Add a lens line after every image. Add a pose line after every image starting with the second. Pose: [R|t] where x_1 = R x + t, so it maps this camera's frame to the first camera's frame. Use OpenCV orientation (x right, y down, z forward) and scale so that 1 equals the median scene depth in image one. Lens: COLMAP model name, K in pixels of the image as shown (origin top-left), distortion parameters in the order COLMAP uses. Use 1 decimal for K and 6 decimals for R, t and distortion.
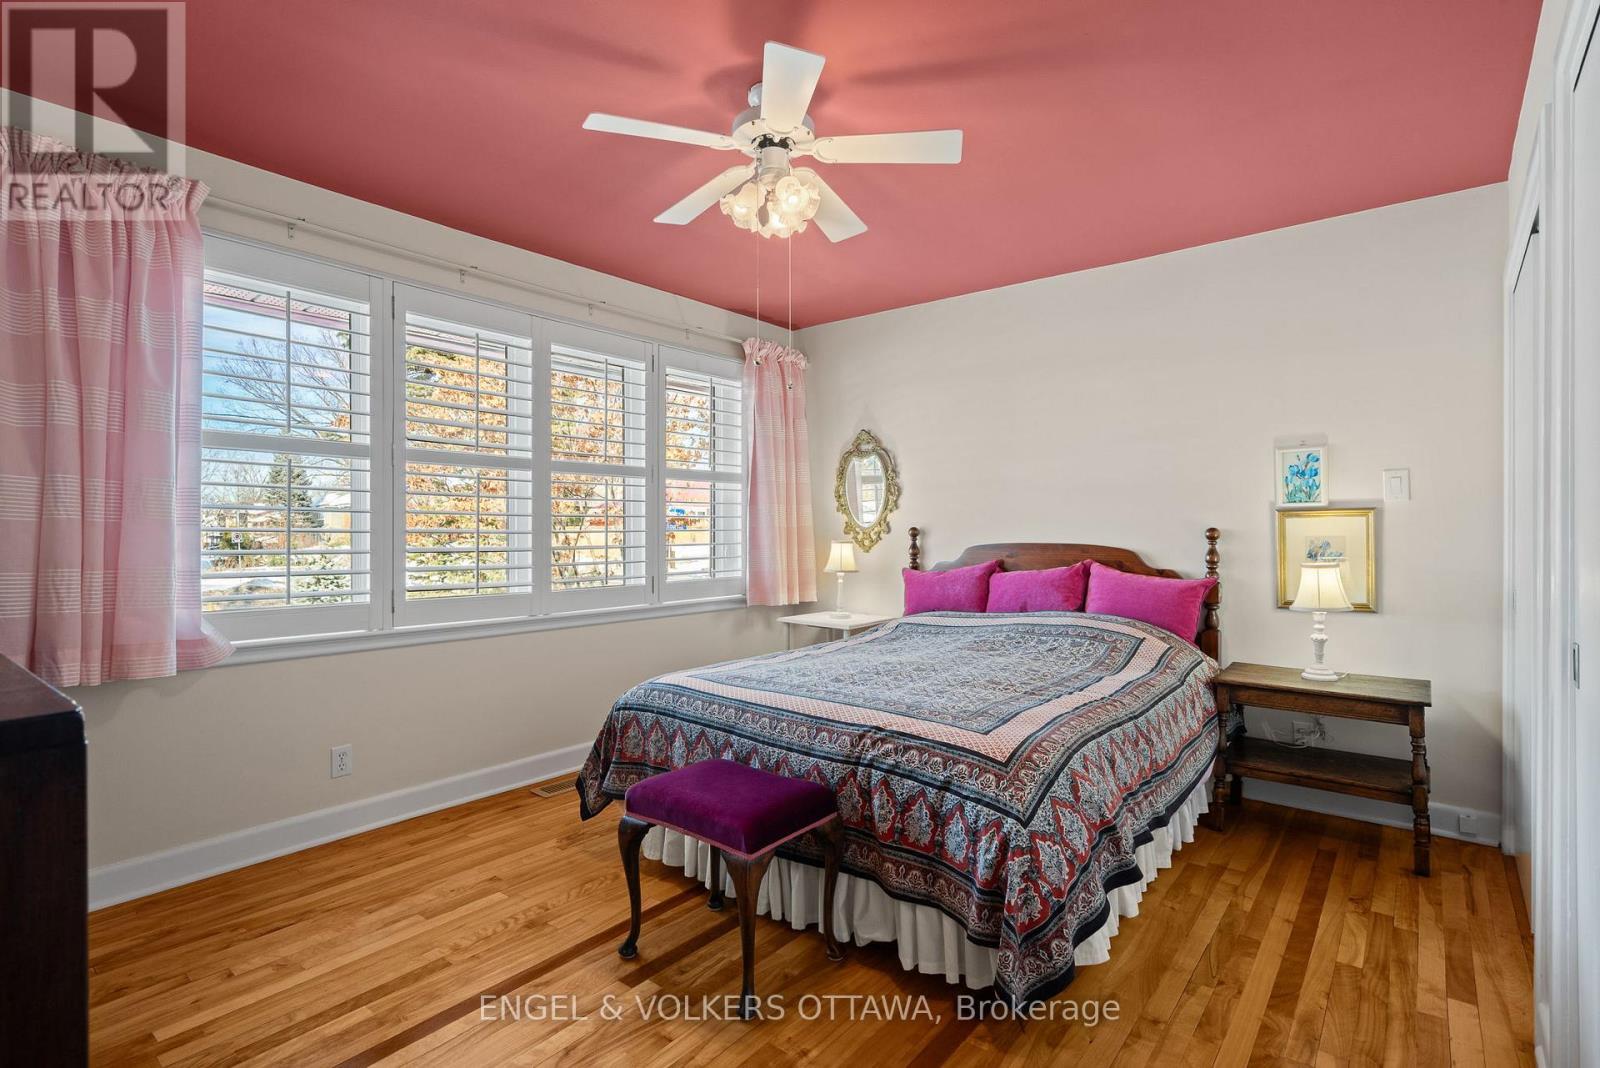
lens RADIAL K [[779.4, 0, 800.0], [0, 779.4, 534.0], [0, 0, 1]] dist [0.001950, 0.000180]
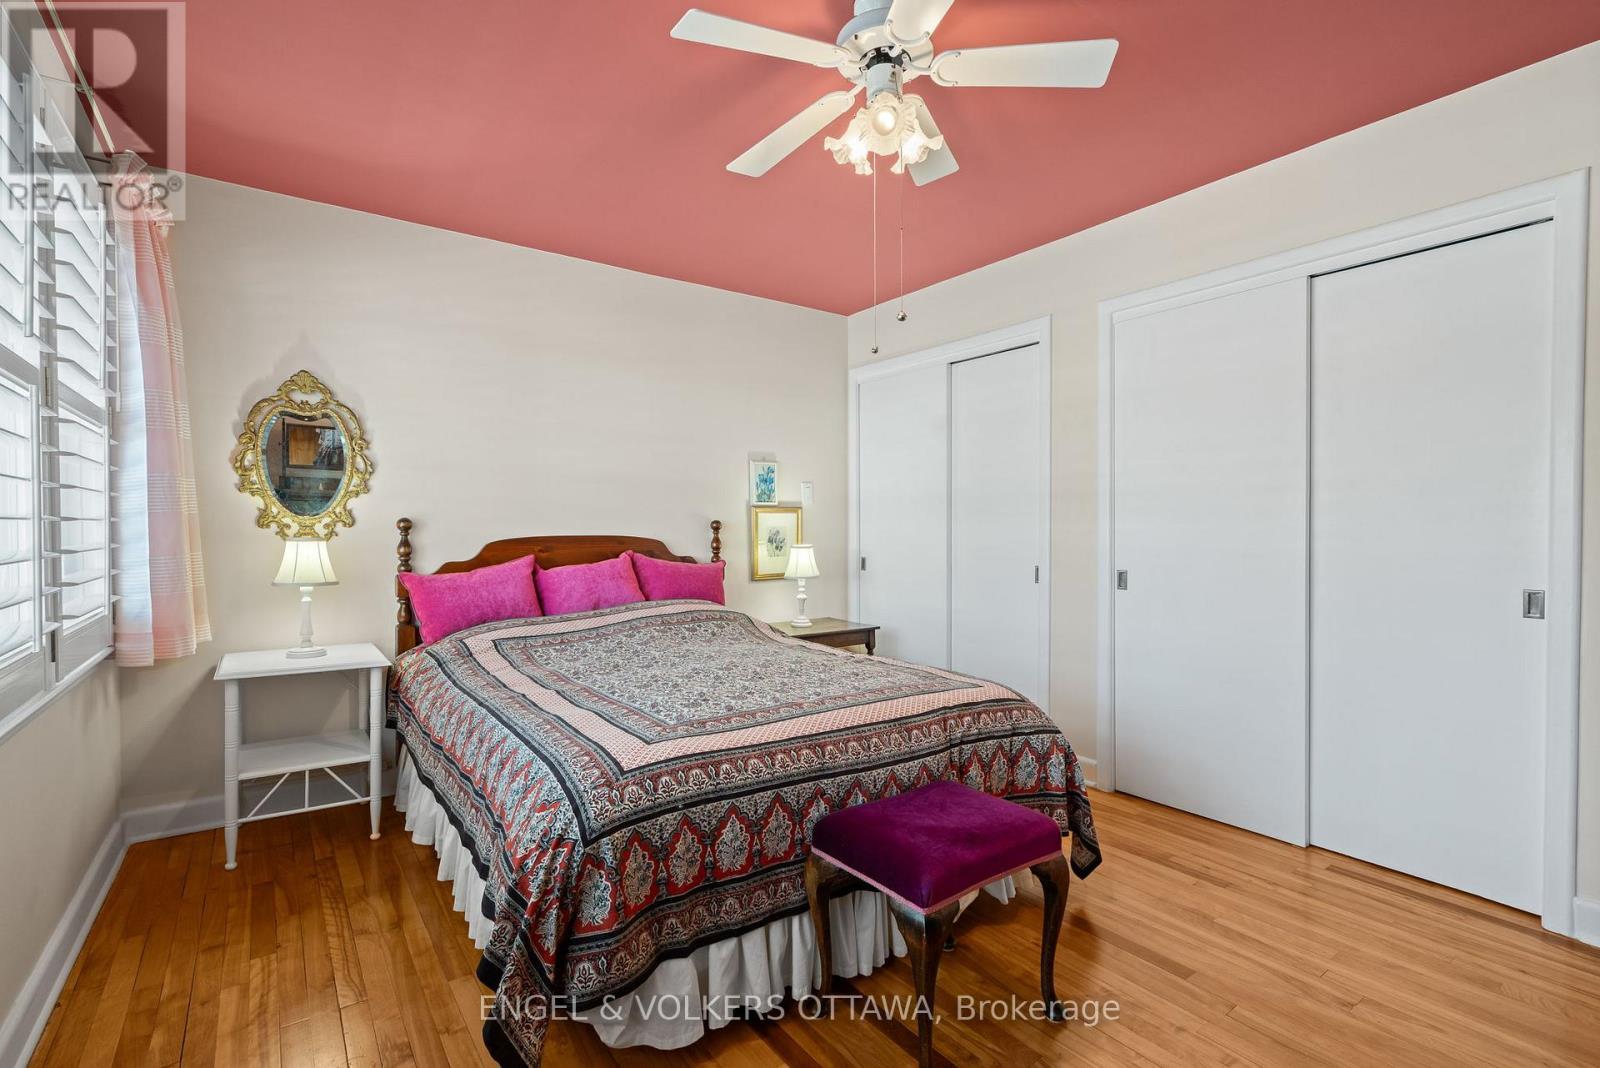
lens RADIAL K [[729.4, 0, 800.0], [0, 729.4, 534.0], [0, 0, 1]] dist [-0.000184, 0.000613]
pose [[0.268013, -0.009466, 0.963369, -0.570608], [0.009599, 0.999928, 0.007154, 0.007198], [-0.963368, 0.007330, 0.268084, 0.601848]]
